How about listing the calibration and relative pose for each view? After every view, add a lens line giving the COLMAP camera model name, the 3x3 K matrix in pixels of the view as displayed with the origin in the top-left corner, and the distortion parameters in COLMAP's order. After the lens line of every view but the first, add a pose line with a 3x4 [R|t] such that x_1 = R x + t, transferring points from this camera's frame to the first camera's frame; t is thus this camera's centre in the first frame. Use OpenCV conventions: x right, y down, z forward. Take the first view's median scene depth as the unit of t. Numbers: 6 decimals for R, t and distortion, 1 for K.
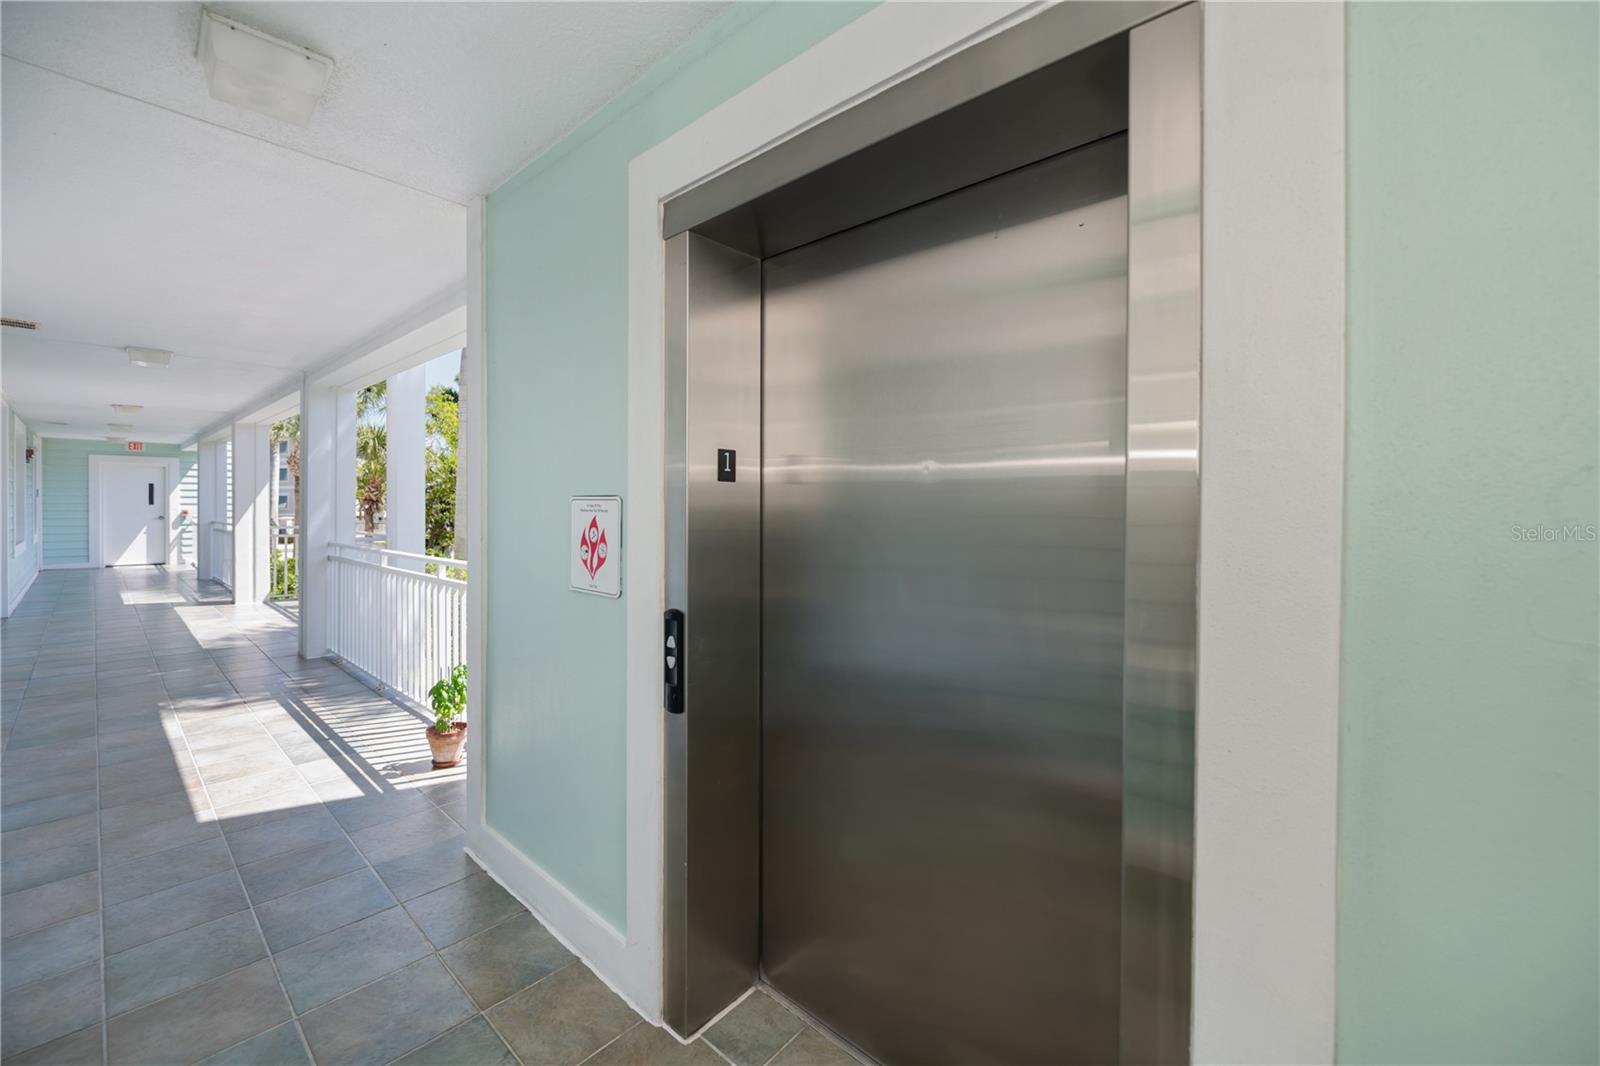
lens RADIAL K [[640.7, 0, 805.7], [0, 640.7, 508.7], [0, 0, 1]] dist [0.001453, -0.002454]
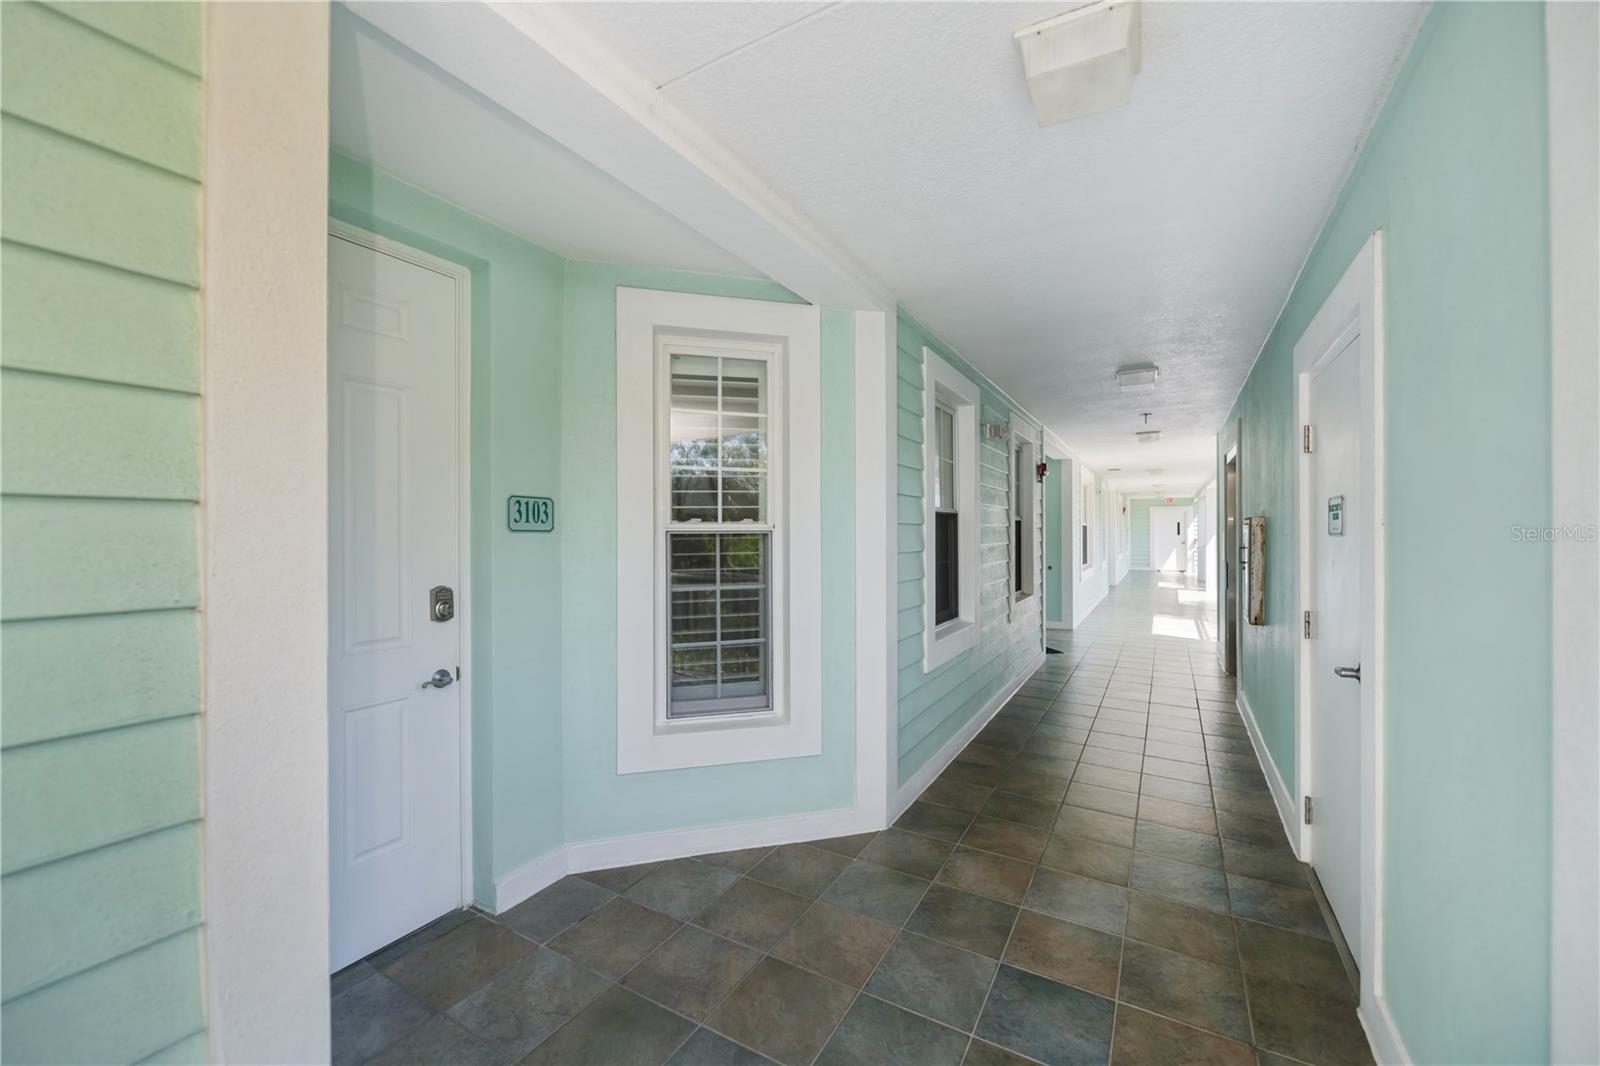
lens RADIAL K [[640.7, 0, 805.9], [0, 640.7, 533.8], [0, 0, 1]] dist [0.001453, -0.002454]
pose [[0.213488, -0.004970, -0.976933, 0.417803], [-0.004721, 0.999970, -0.006119, 0.005428], [0.976934, 0.005918, 0.213458, -0.316318]]
